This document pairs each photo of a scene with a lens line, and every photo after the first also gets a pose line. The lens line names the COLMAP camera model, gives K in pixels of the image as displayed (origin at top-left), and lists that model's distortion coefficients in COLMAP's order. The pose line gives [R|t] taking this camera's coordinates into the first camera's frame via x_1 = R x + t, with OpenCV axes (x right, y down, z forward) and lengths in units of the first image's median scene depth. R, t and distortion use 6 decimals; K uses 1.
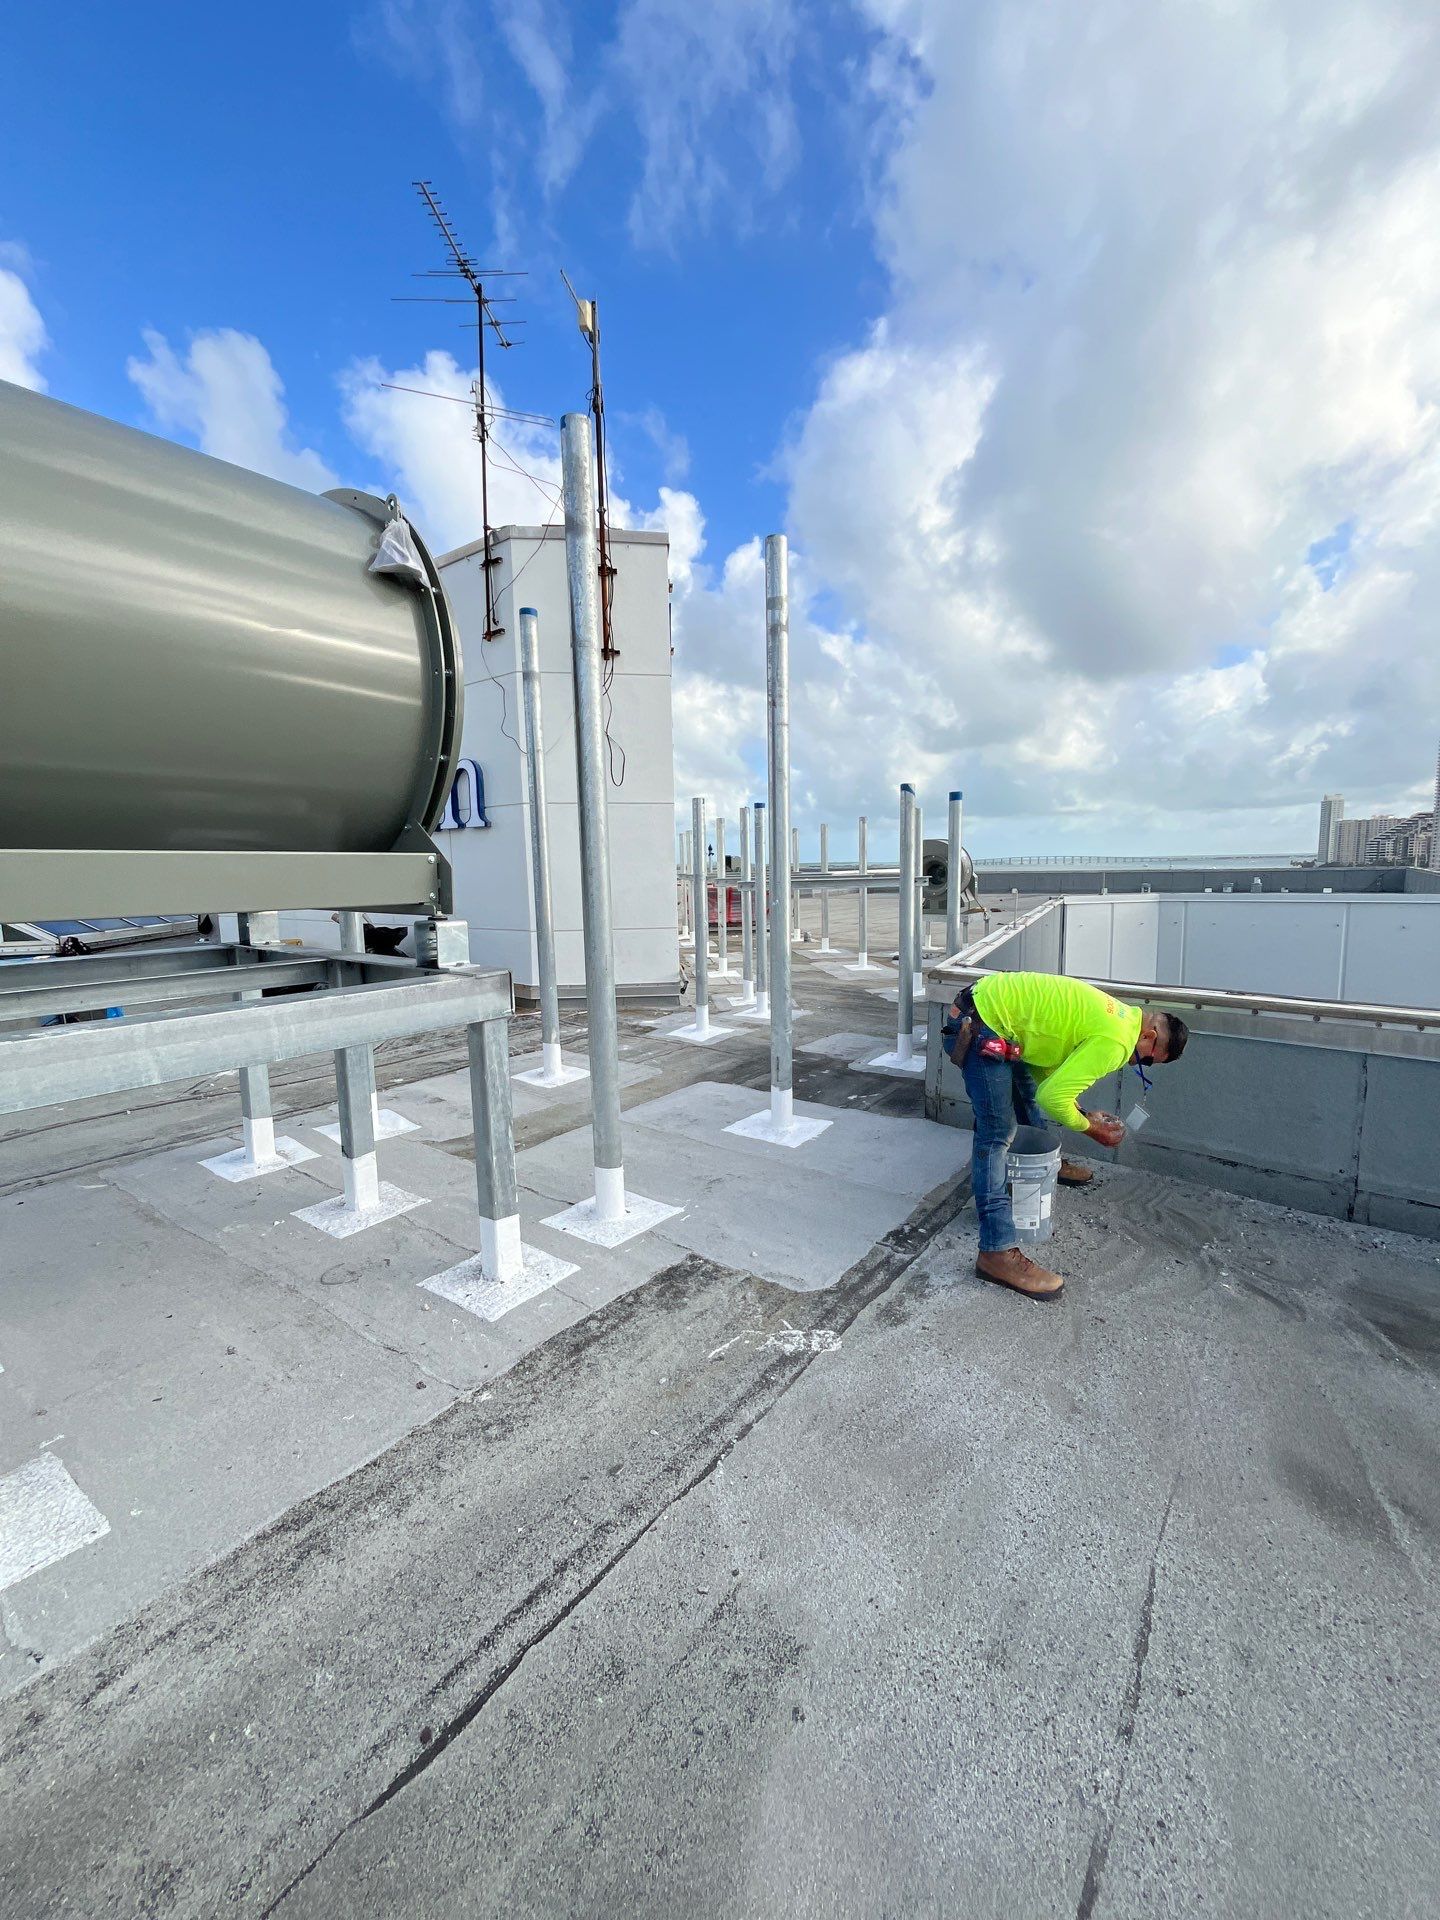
lens RADIAL K [[774.3, 0, 720.0], [0, 774.3, 960.0], [0, 0, 1]] dist [0.000635, 0.000586]
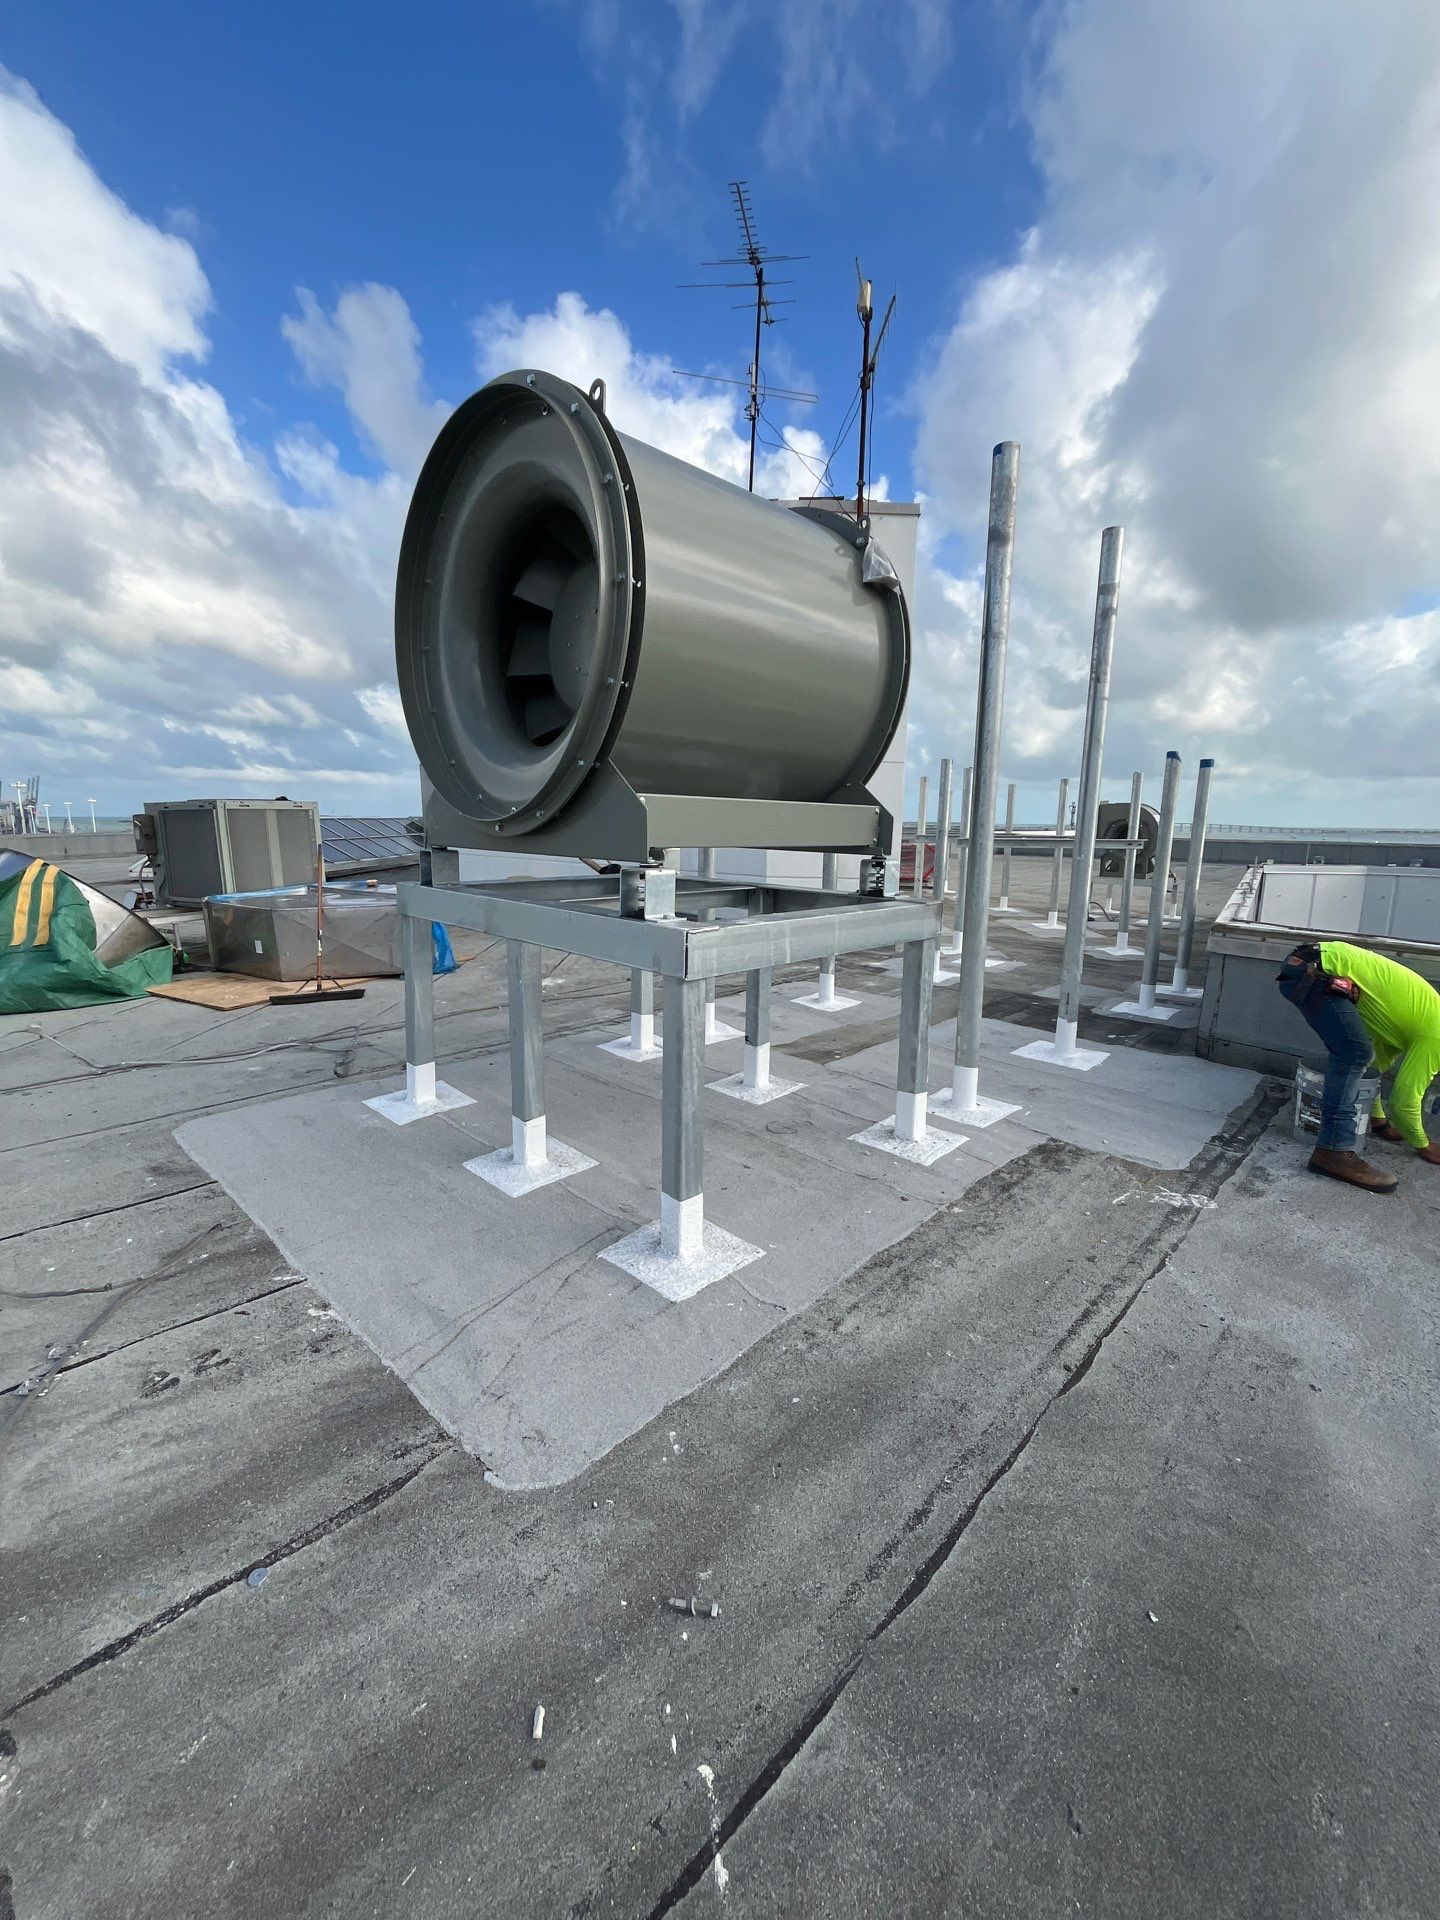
lens RADIAL K [[779.1, 0, 717.8], [0, 779.1, 951.4], [0, 0, 1]] dist [-0.001217, 0.000034]
pose [[0.990727, 0.053479, -0.124896, -0.435210], [-0.047735, 0.997680, 0.048540, 0.048308], [0.127202, -0.042128, 0.990982, -0.297299]]
